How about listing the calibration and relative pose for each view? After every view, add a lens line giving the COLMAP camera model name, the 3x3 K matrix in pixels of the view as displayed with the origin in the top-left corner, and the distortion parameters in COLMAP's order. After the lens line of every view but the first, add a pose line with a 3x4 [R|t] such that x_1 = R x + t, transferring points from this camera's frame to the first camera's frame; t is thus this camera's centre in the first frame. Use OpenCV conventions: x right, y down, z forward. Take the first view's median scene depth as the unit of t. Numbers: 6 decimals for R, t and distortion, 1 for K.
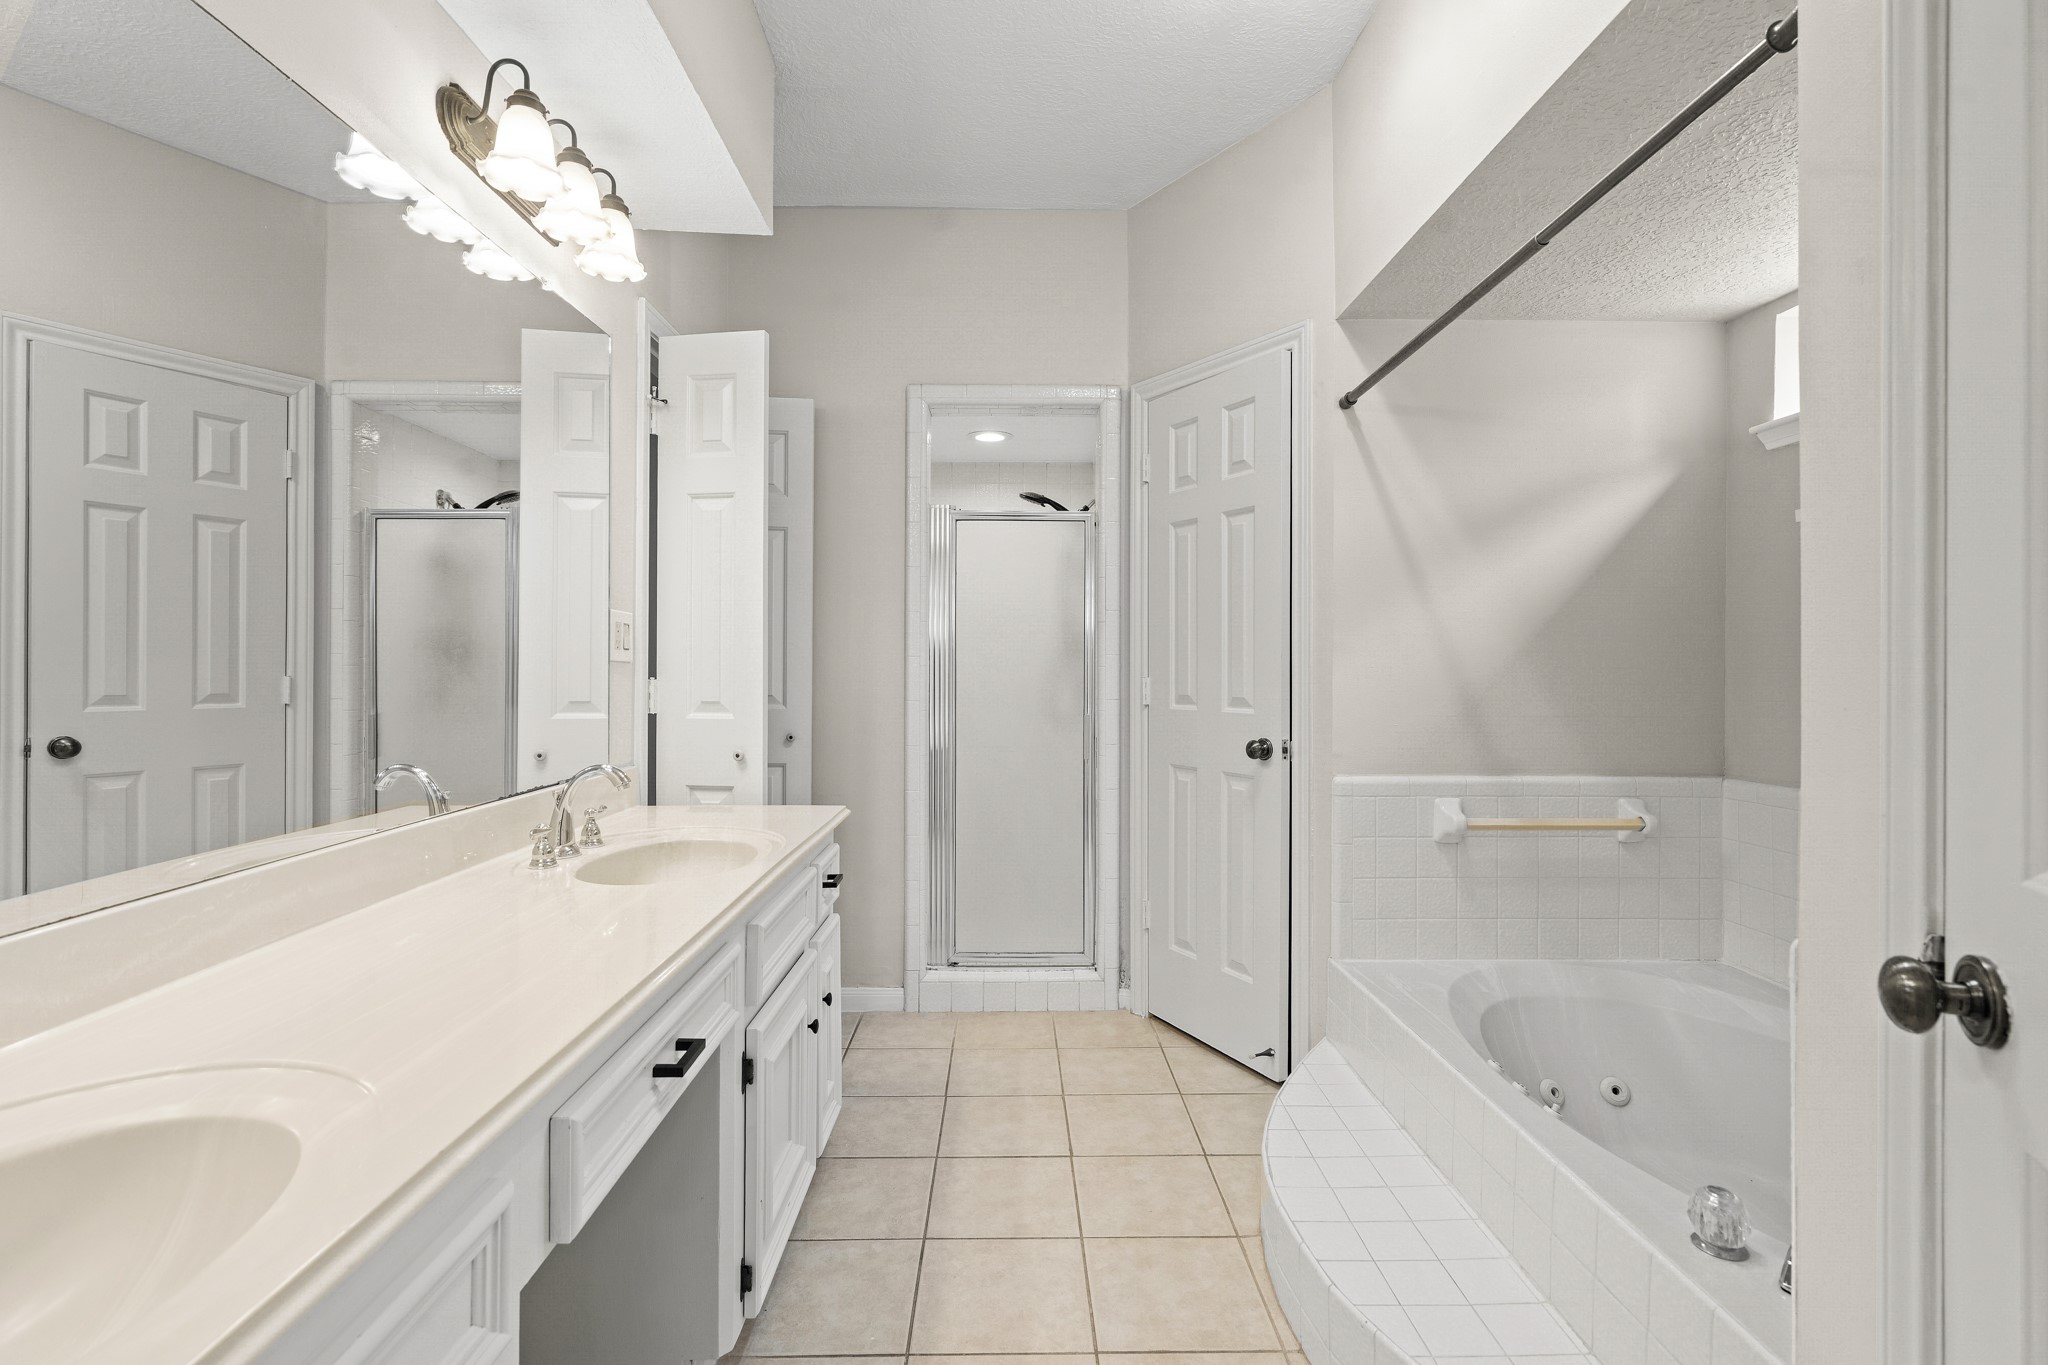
lens RADIAL K [[933.2, 0, 1026.2], [0, 933.2, 677.4], [0, 0, 1]] dist [-0.004049, 0.002577]
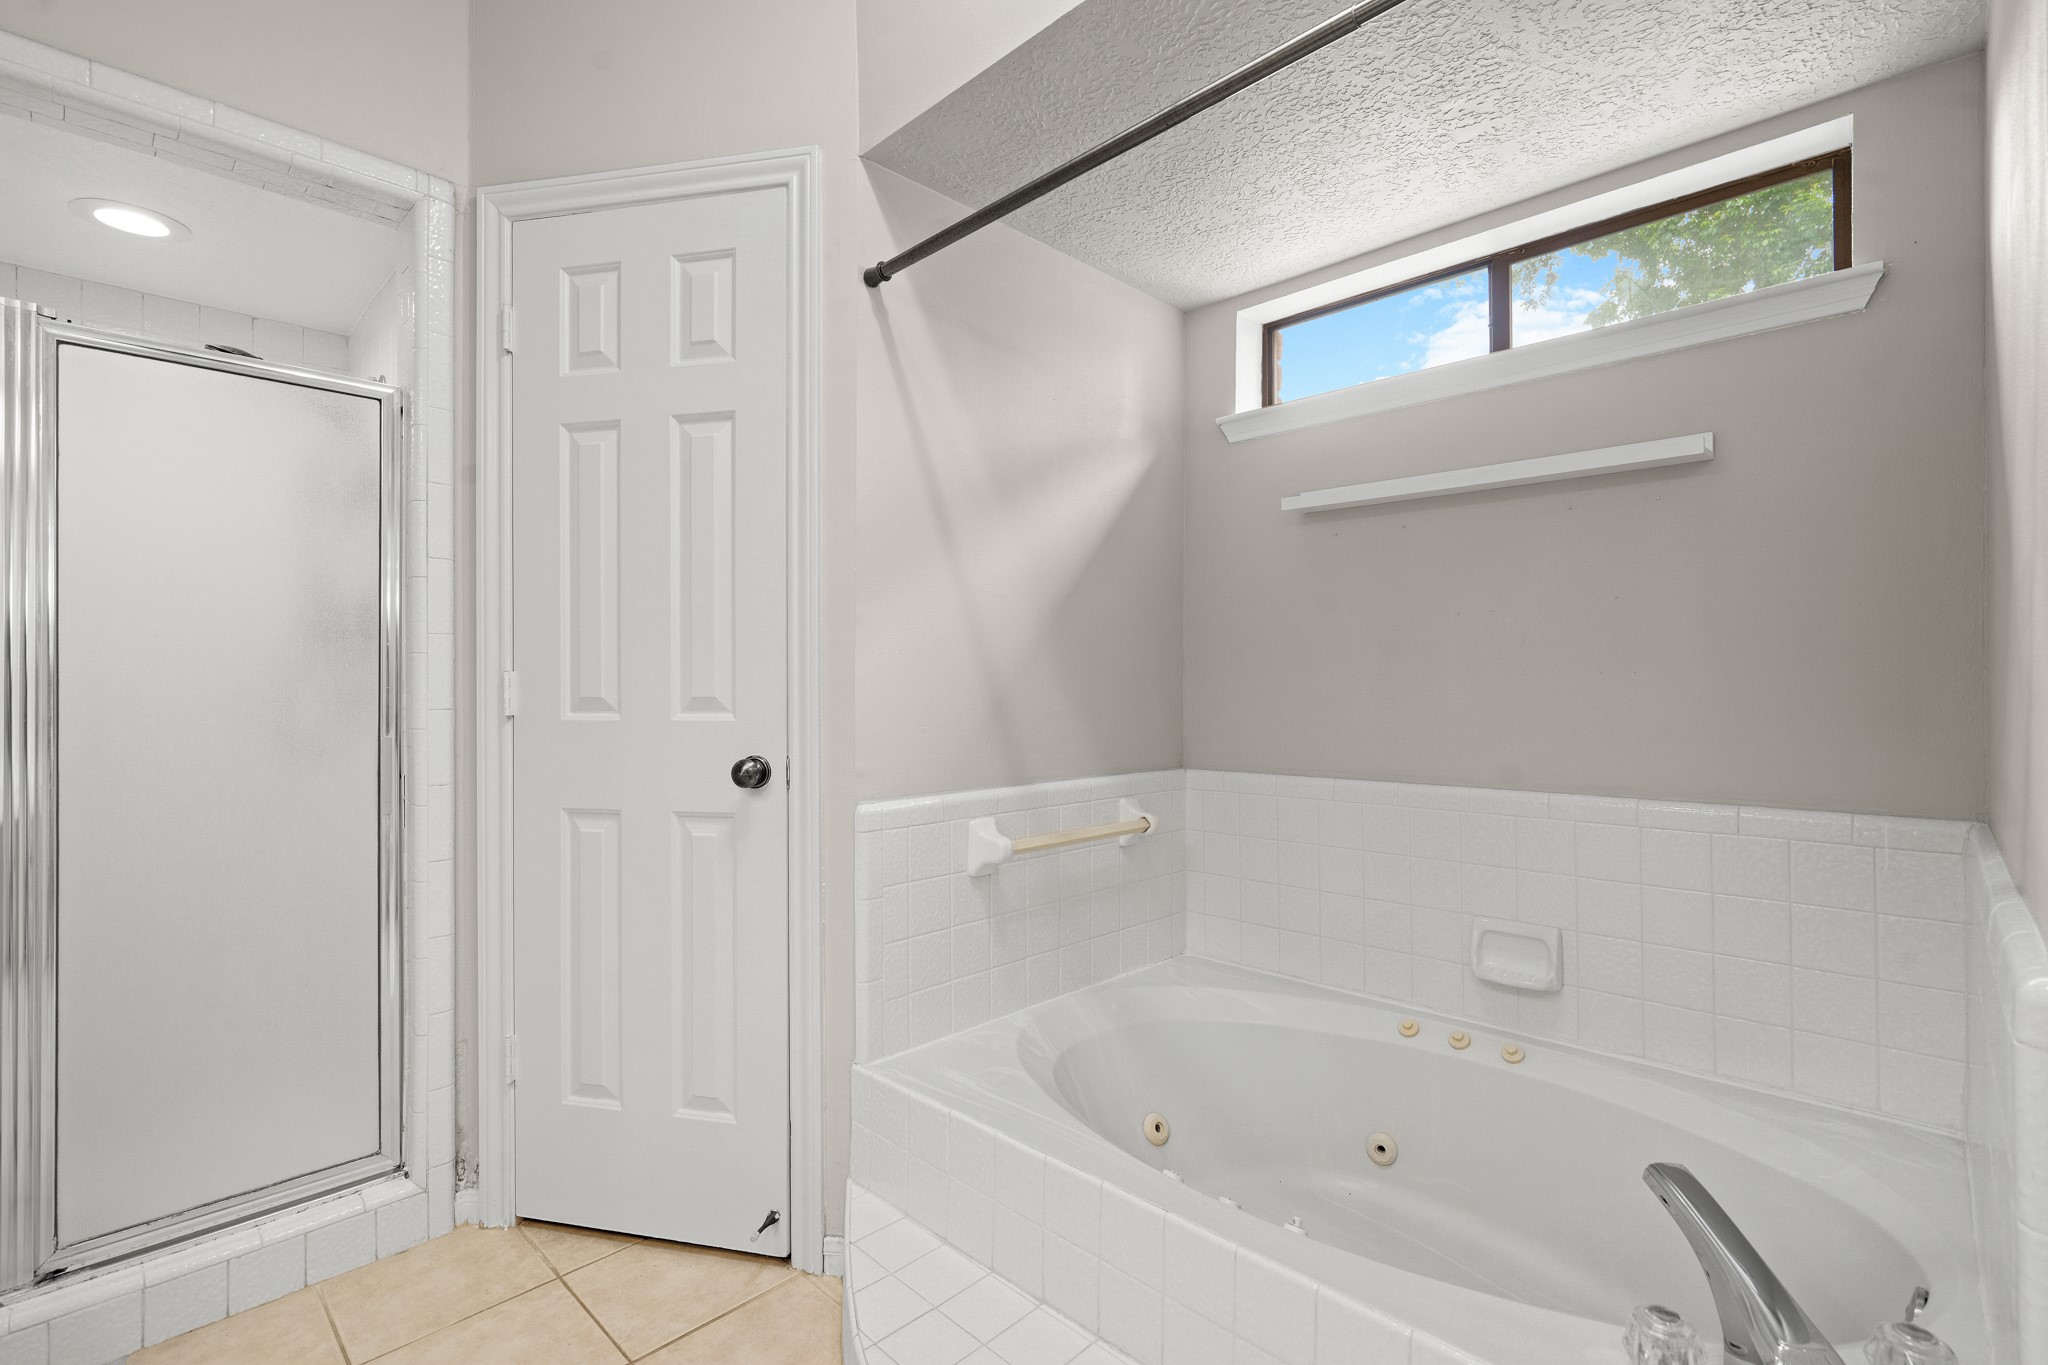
lens RADIAL K [[933.2, 0, 1019.1], [0, 933.2, 682.4], [0, 0, 1]] dist [-0.004049, 0.002577]
pose [[0.713477, -0.003493, 0.700670, -0.076602], [0.012267, 0.999897, -0.007507, 0.020536], [-0.700572, 0.013951, 0.713446, 0.409950]]
